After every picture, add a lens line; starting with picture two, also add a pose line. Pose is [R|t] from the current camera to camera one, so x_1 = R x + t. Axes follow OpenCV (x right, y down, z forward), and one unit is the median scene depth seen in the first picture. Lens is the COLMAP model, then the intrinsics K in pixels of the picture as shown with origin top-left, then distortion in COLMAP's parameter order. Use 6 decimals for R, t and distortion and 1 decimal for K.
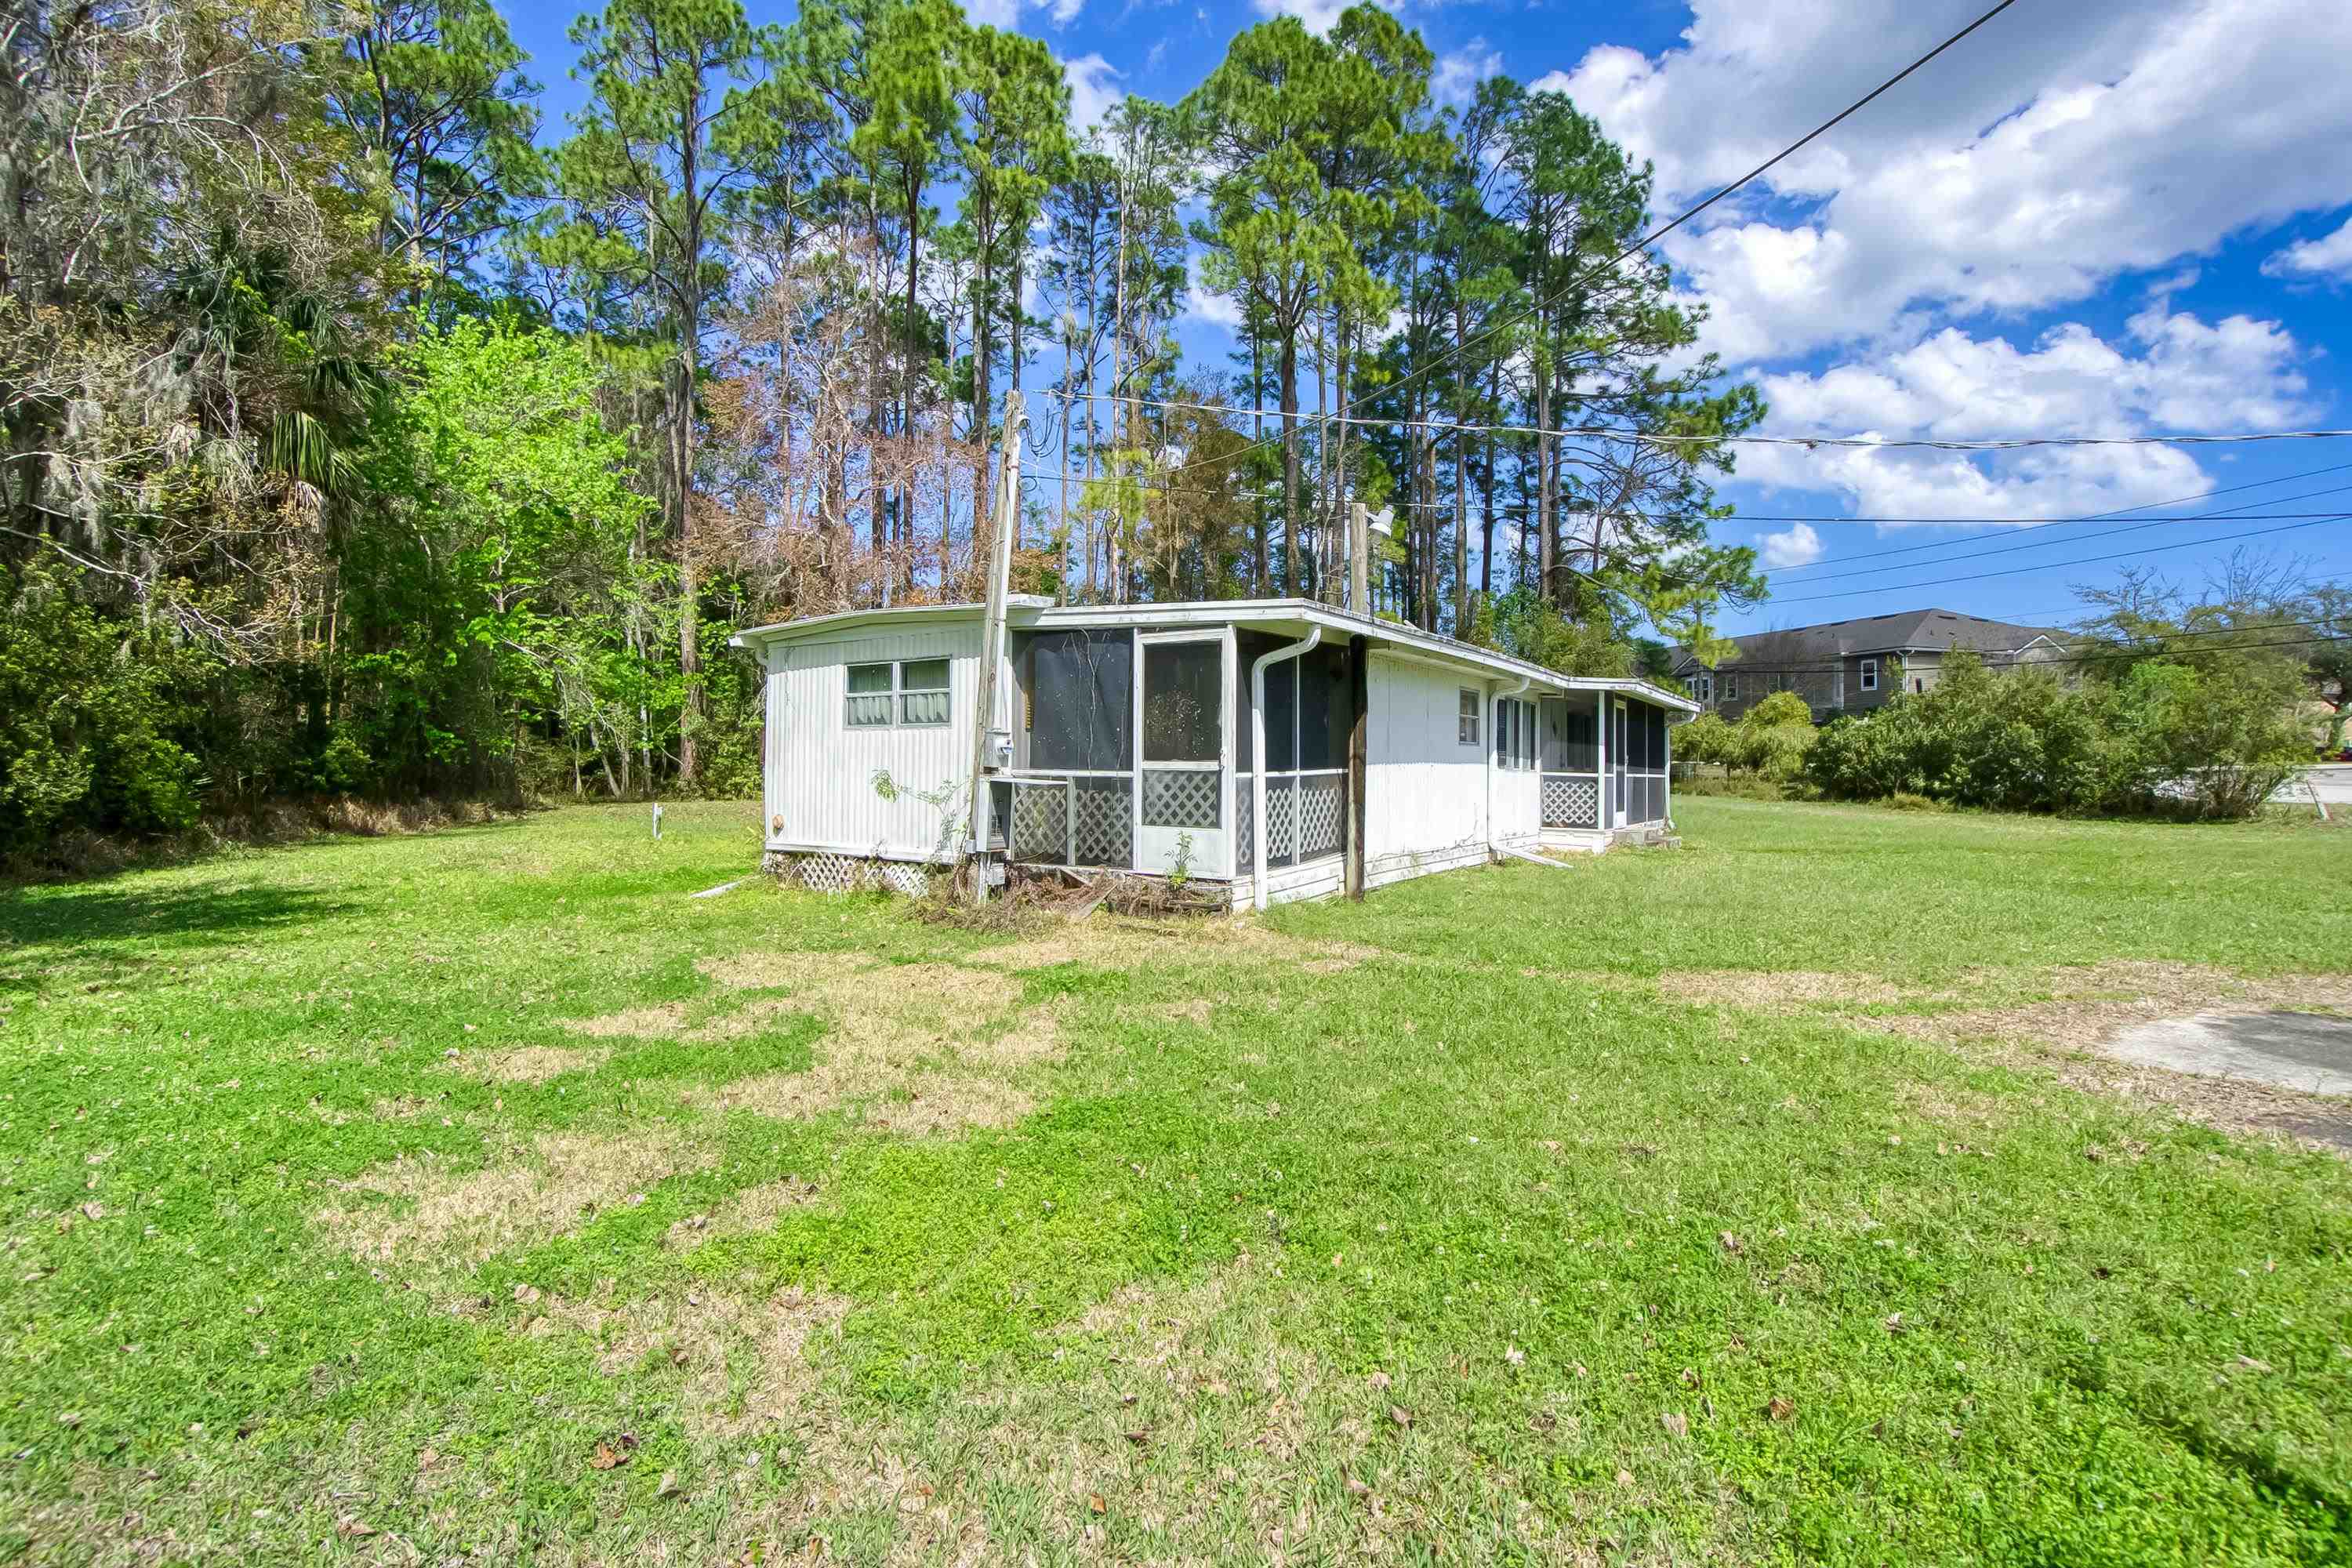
lens RADIAL K [[1114.6, 0, 1176.0], [0, 1114.6, 784.0], [0, 0, 1]] dist [-0.046409, 0.020434]
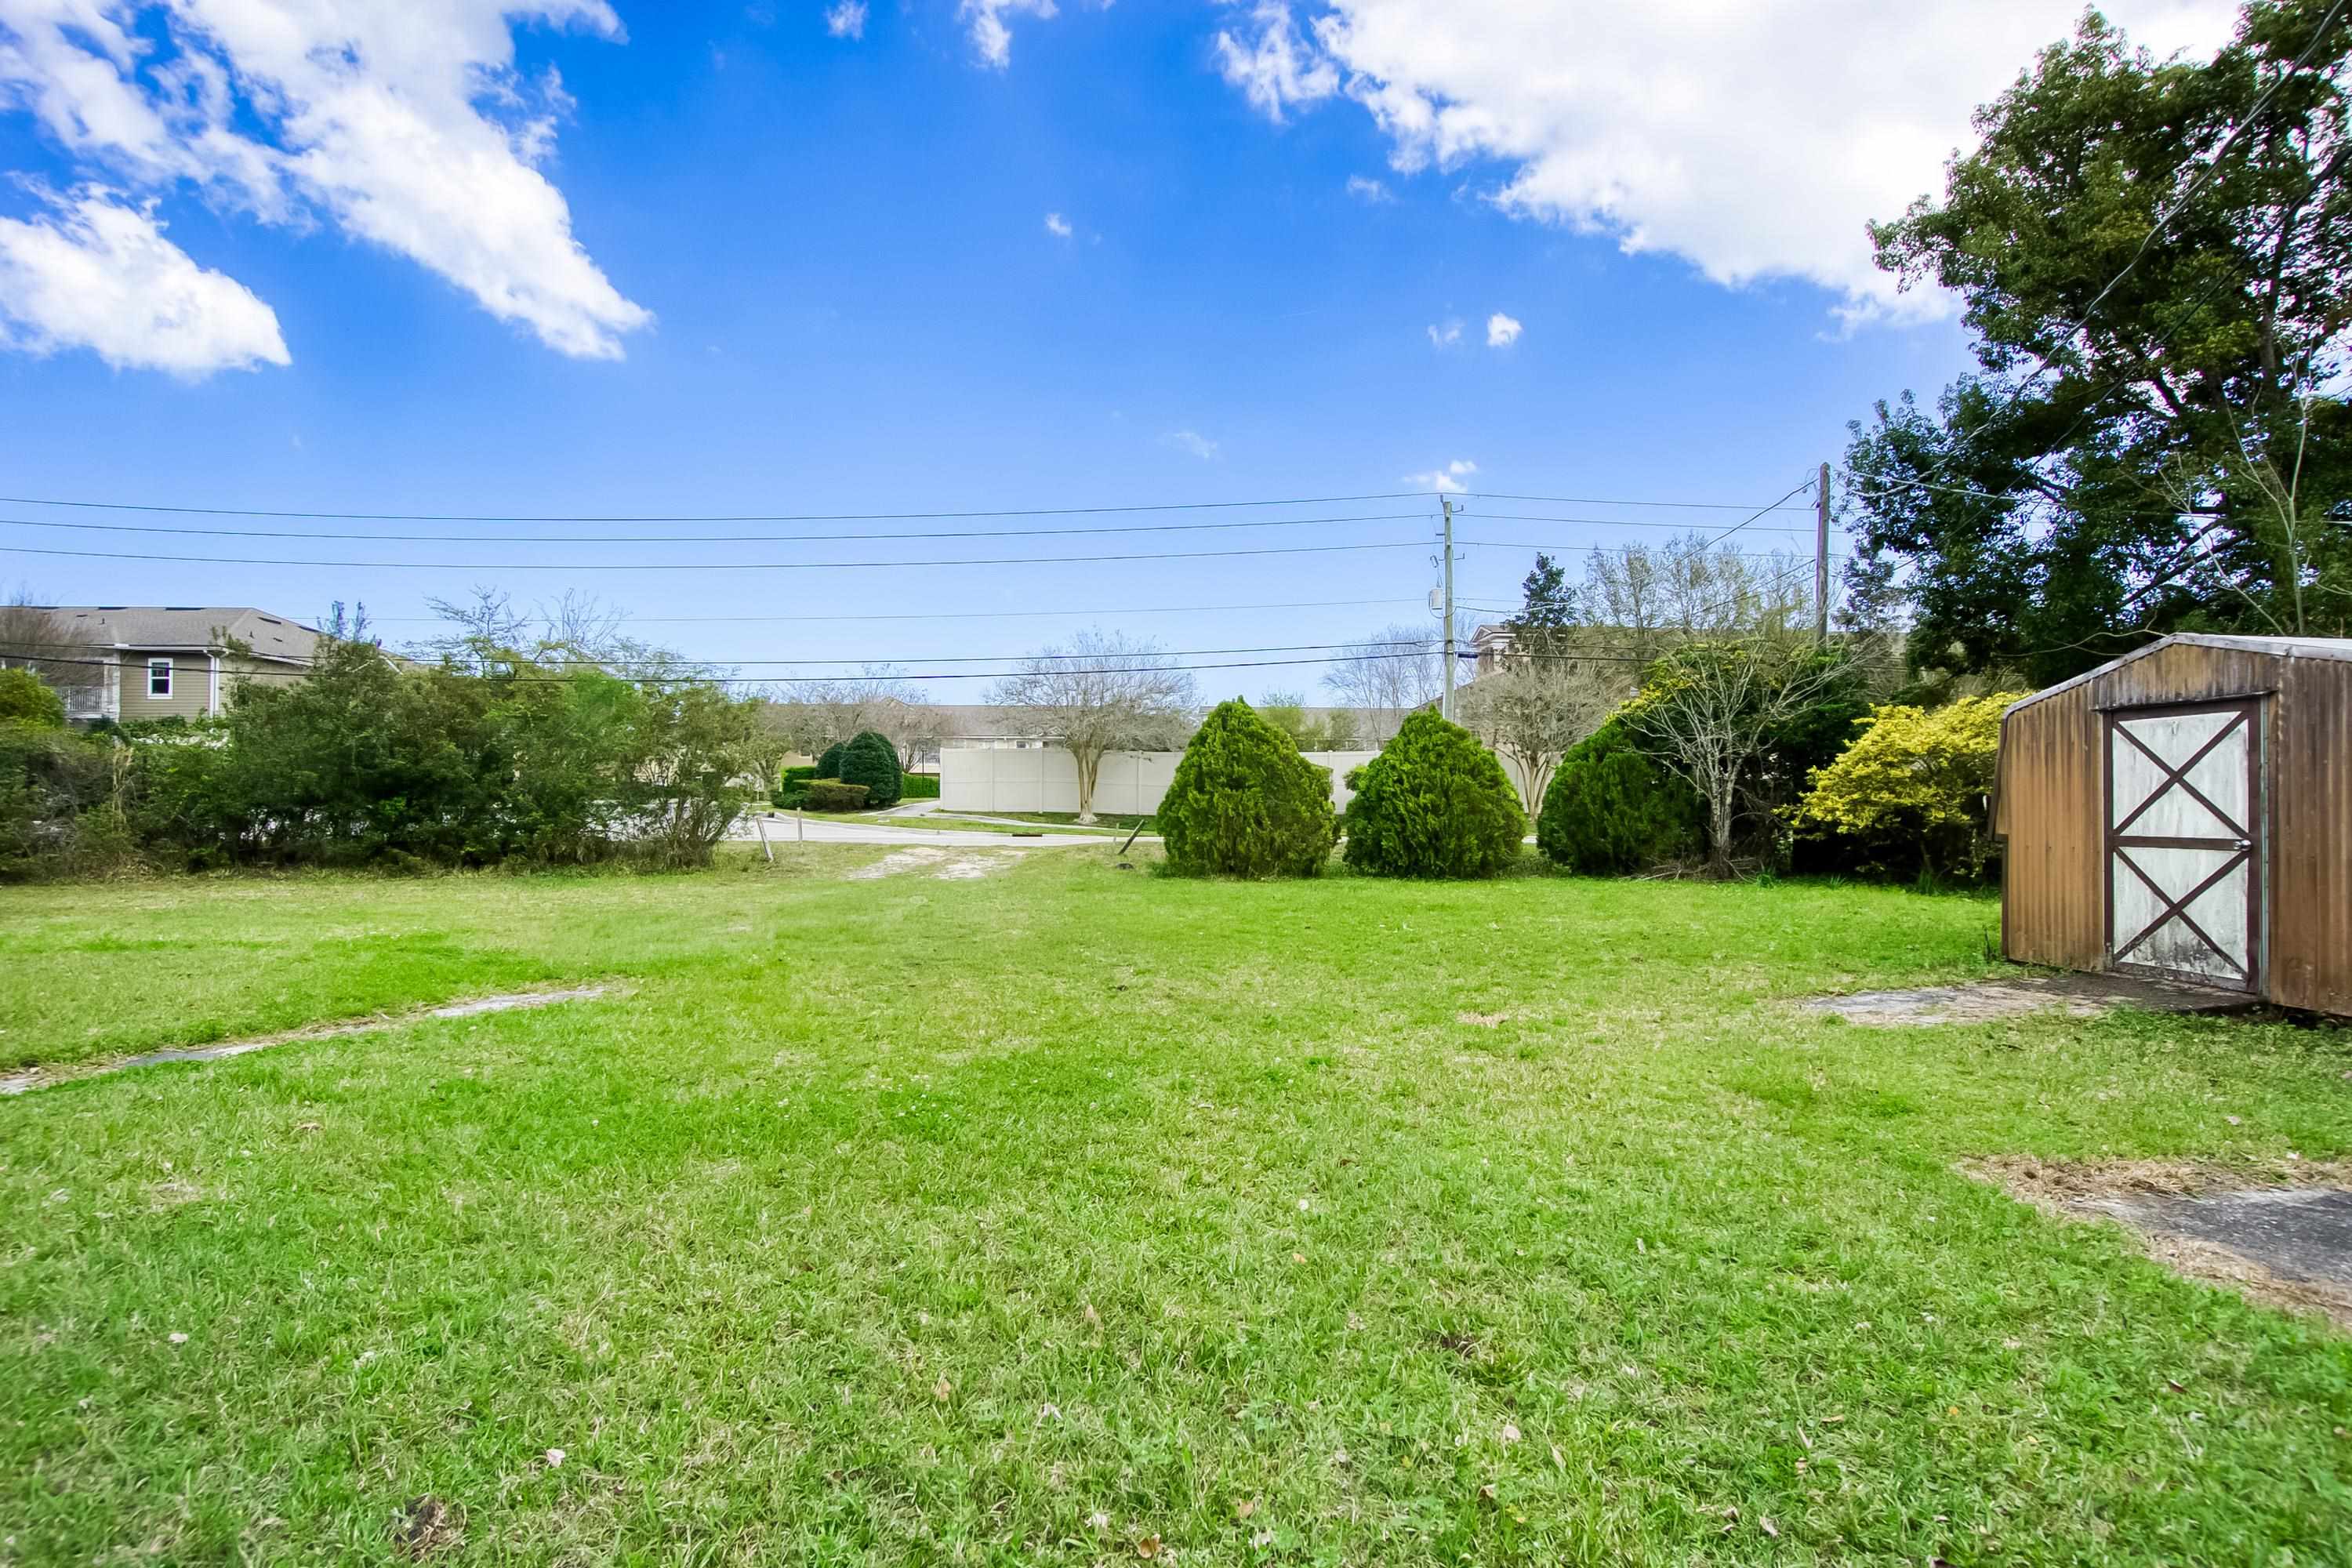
lens RADIAL K [[1114.6, 0, 1176.0], [0, 1114.6, 784.0], [0, 0, 1]] dist [-0.046409, 0.020434]
pose [[0.245073, 0.016307, 0.969367, 0.508115], [0.014937, 0.999676, -0.020593, -0.016172], [-0.969390, 0.019526, 0.244750, 0.889929]]
